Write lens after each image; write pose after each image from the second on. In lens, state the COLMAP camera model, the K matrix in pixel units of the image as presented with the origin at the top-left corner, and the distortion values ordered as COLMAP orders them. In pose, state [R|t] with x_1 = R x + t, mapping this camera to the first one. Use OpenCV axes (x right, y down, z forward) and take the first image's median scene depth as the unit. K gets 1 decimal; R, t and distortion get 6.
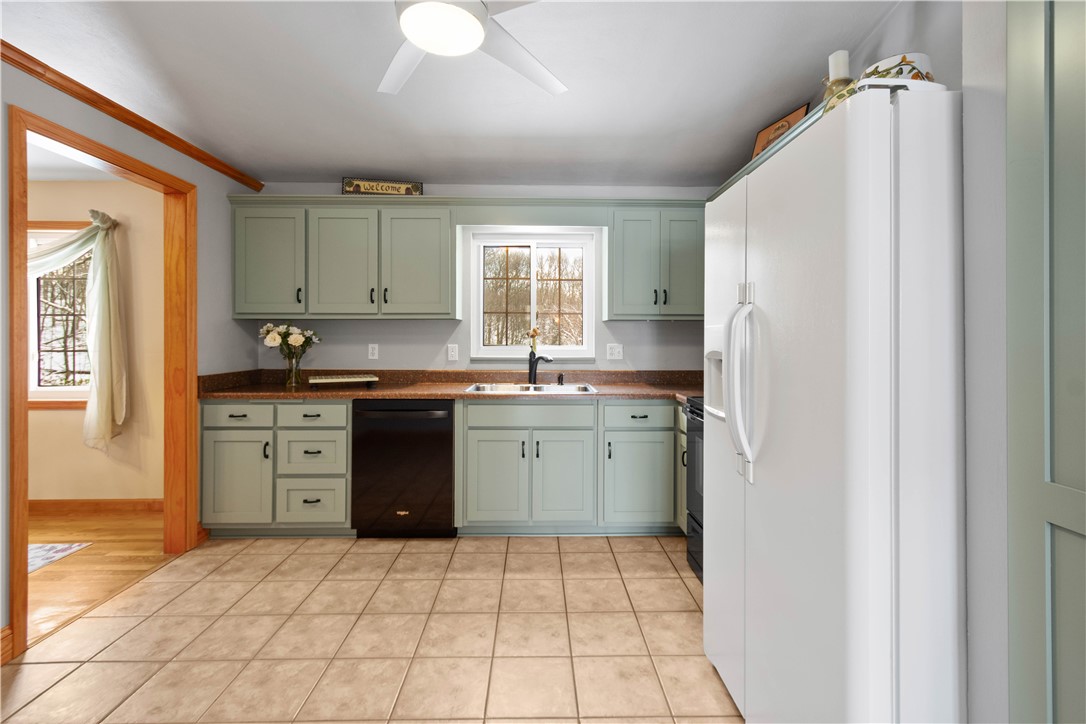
lens RADIAL K [[481.2, 0, 545.6], [0, 481.2, 339.3], [0, 0, 1]] dist [0.000832, 0.000125]
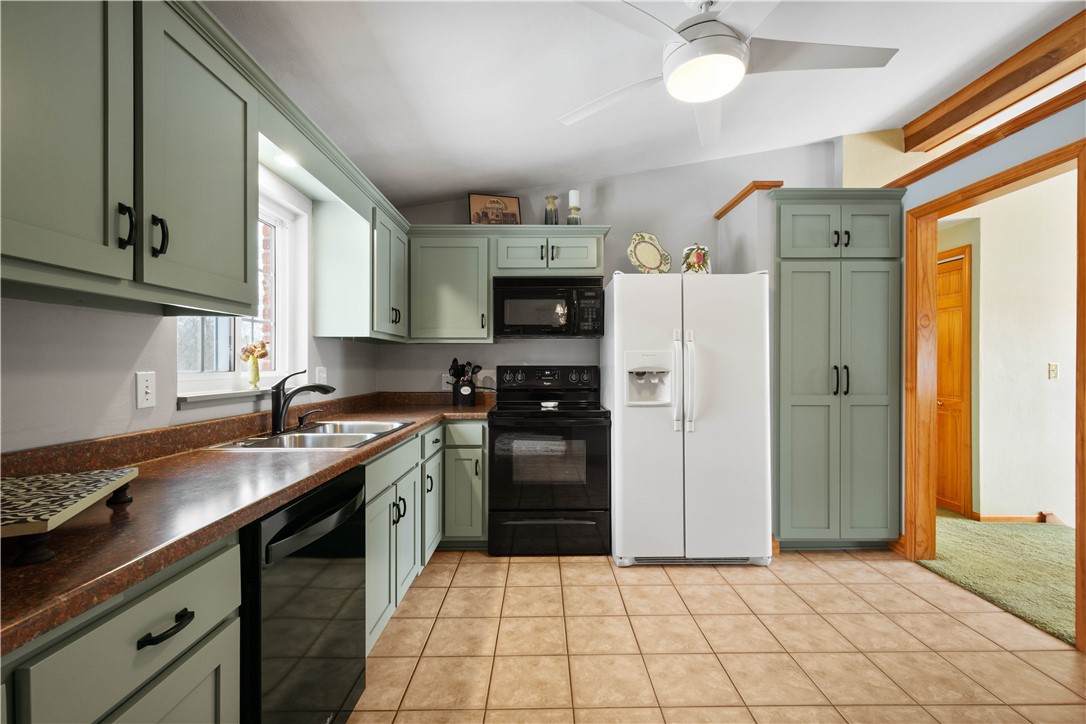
lens RADIAL K [[470.9, 0, 544.9], [0, 470.9, 364.0], [0, 0, 1]] dist [0.002431, 0.000589]
pose [[0.015115, -0.001025, 0.999885, -0.881163], [0.000644, 0.999999, 0.001015, 0.006708], [-0.999886, 0.000629, 0.015116, 0.904780]]
